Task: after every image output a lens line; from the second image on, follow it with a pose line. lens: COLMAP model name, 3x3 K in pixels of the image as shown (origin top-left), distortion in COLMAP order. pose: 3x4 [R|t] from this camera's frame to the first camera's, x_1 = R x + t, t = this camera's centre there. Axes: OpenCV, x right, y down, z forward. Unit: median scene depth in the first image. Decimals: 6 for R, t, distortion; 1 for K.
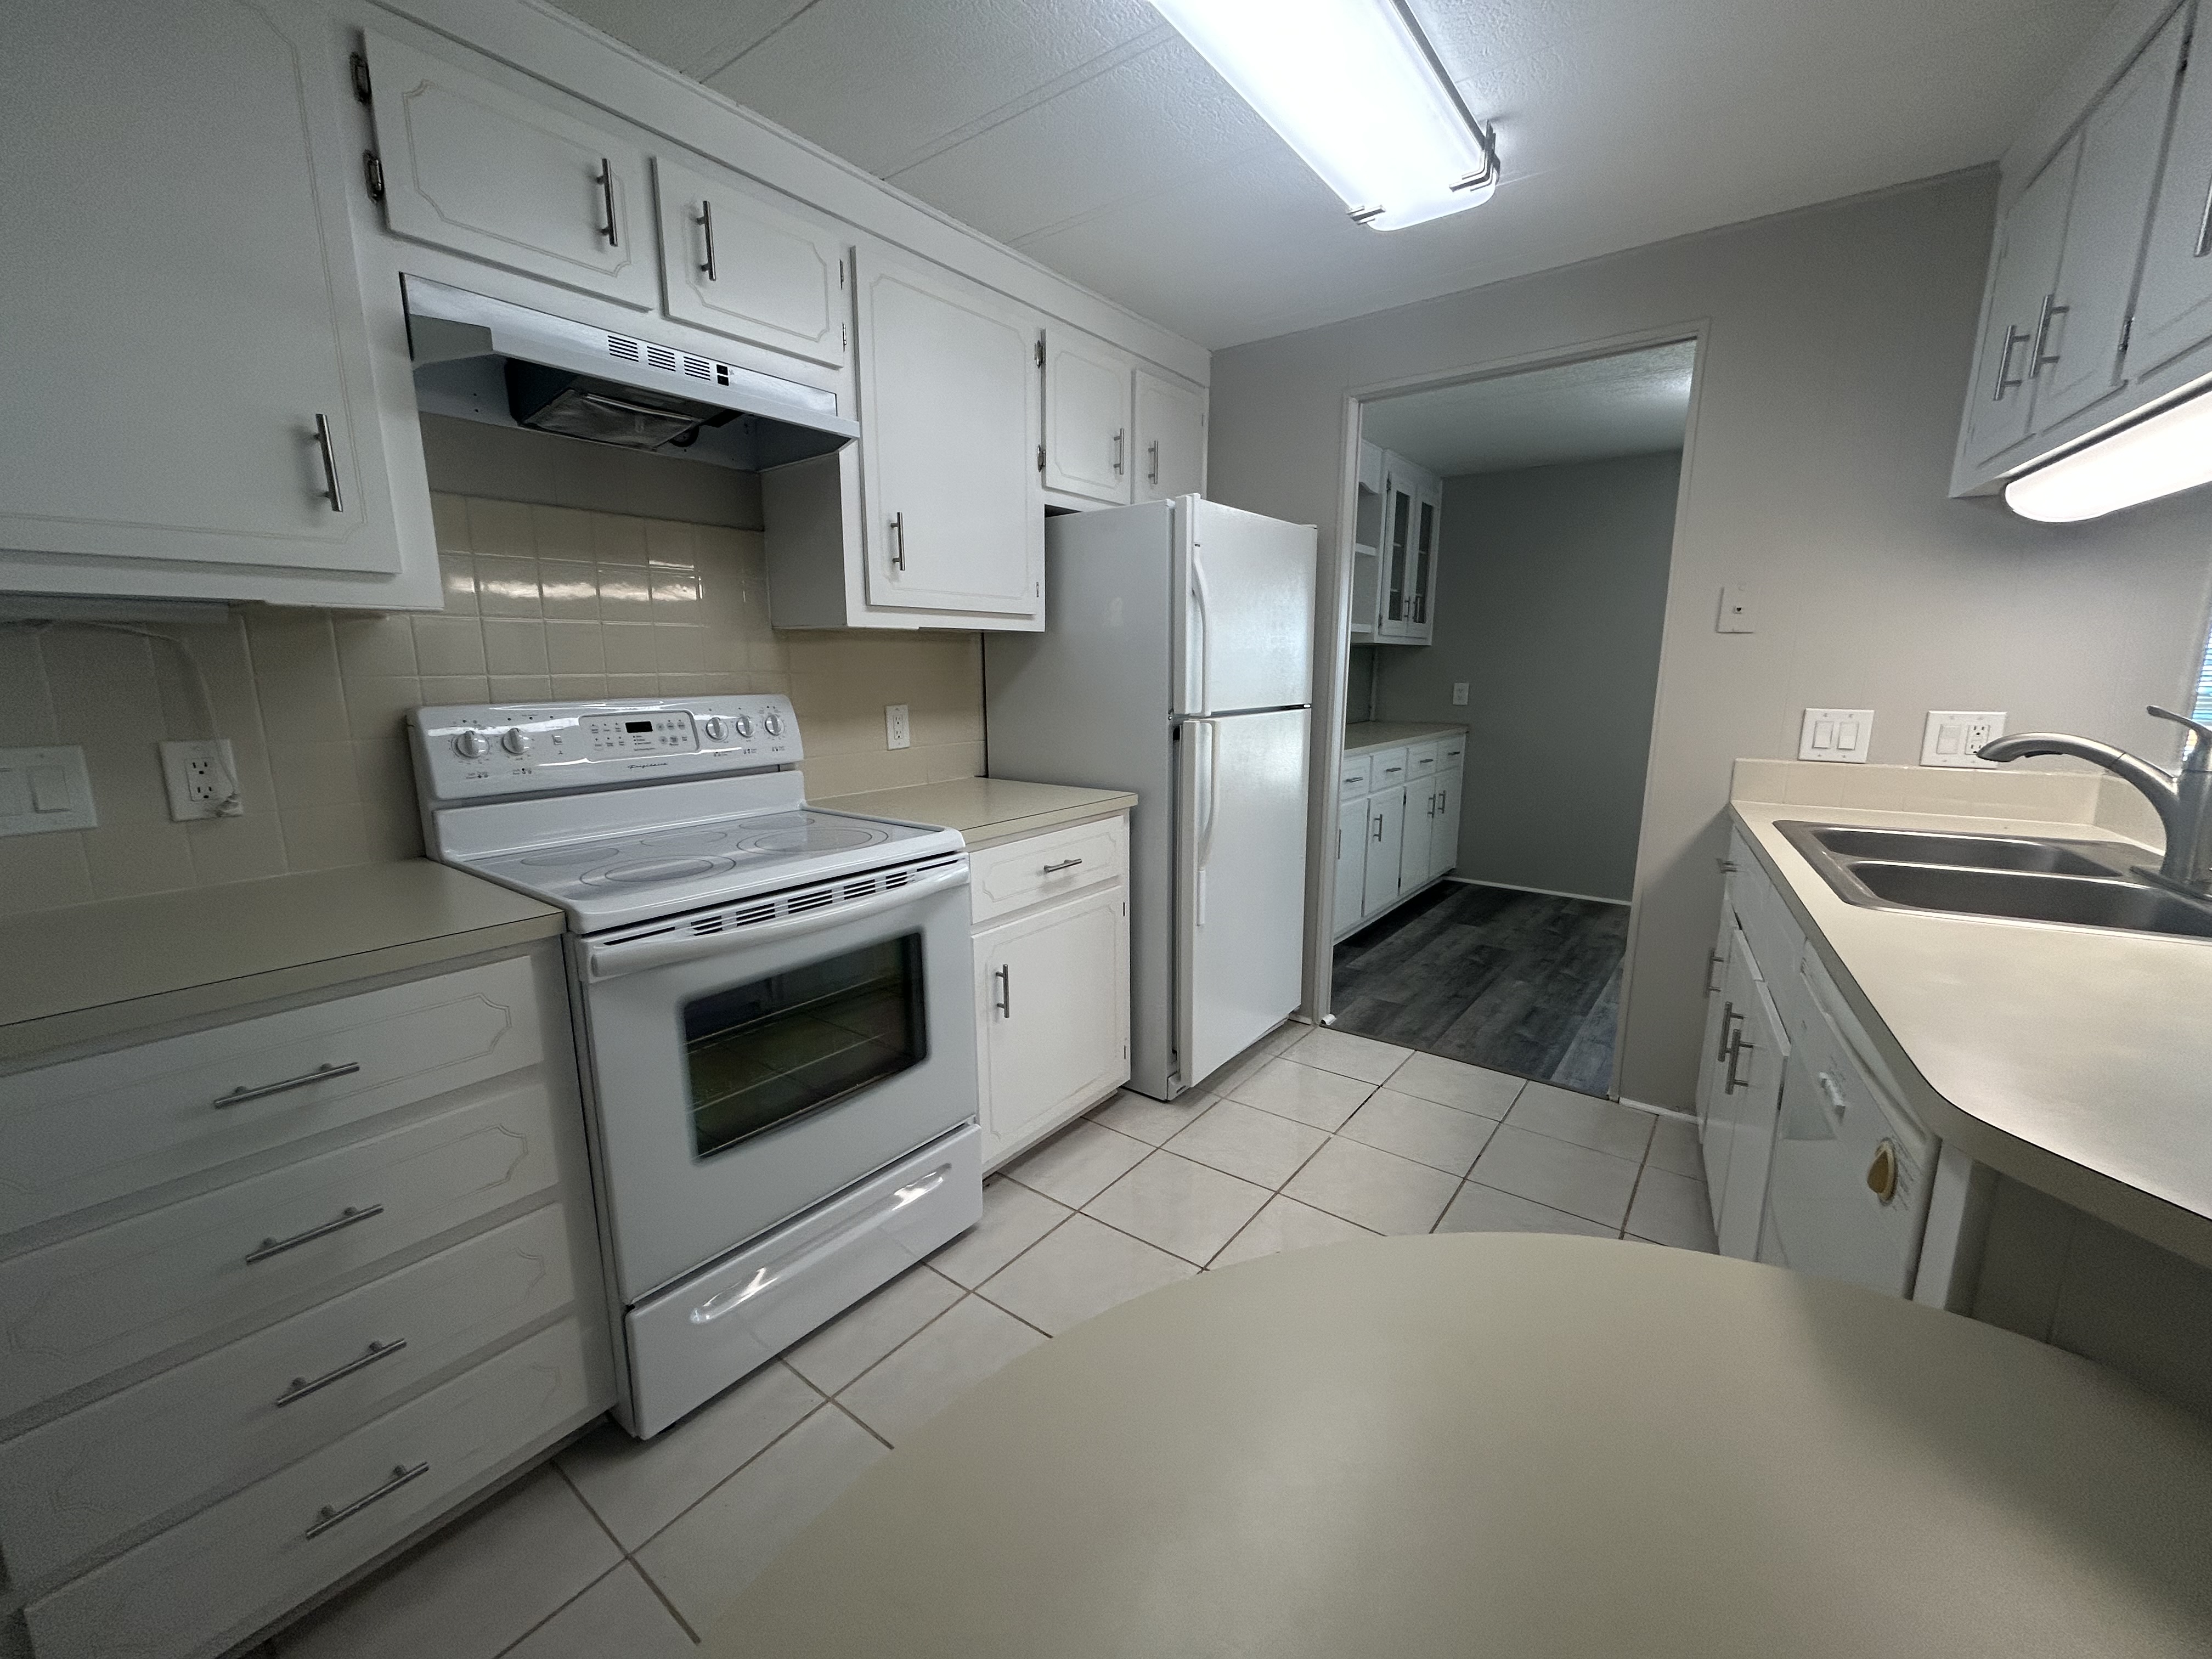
lens RADIAL K [[892.1, 0, 1100.7], [0, 892.1, 826.2], [0, 0, 1]] dist [0.002058, -0.000463]
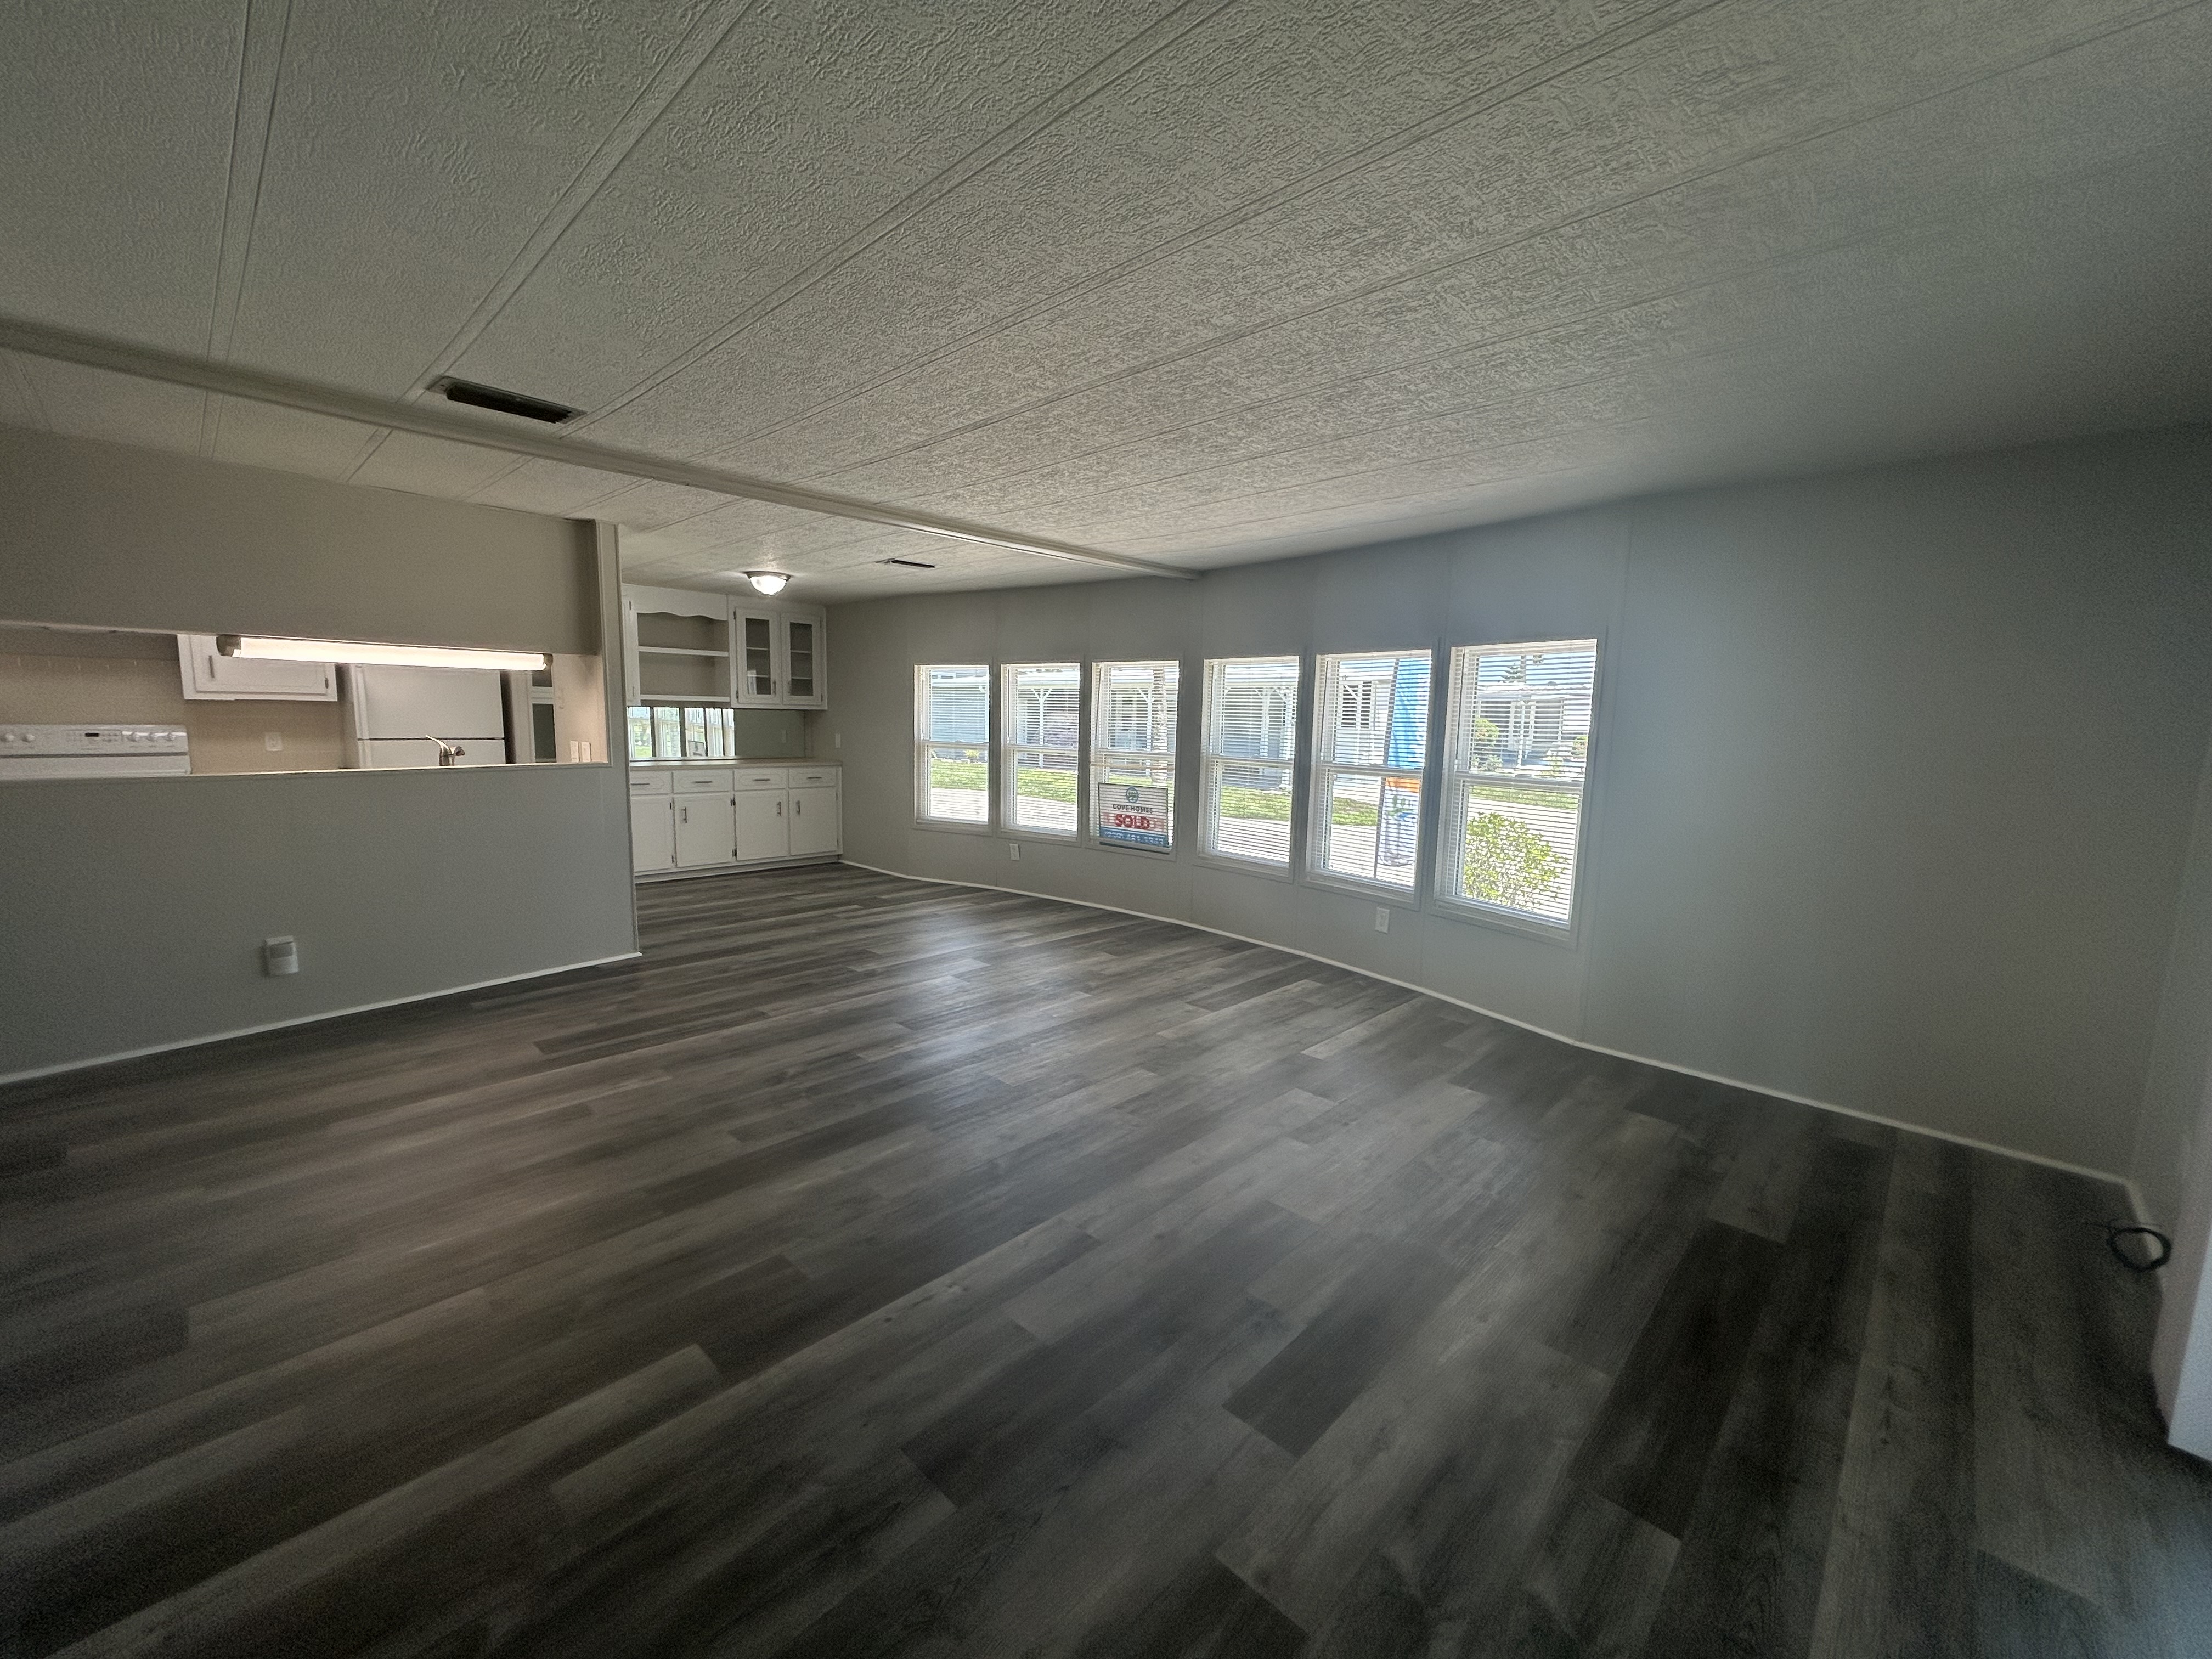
lens RADIAL K [[892.1, 0, 1100.7], [0, 892.1, 826.2], [0, 0, 1]] dist [0.002058, -0.000463]
pose [[0.993249, 0.036693, -0.110044, 1.215023], [-0.042980, 0.997543, -0.055316, 0.078954], [0.107744, 0.059672, 0.992386, -0.579140]]
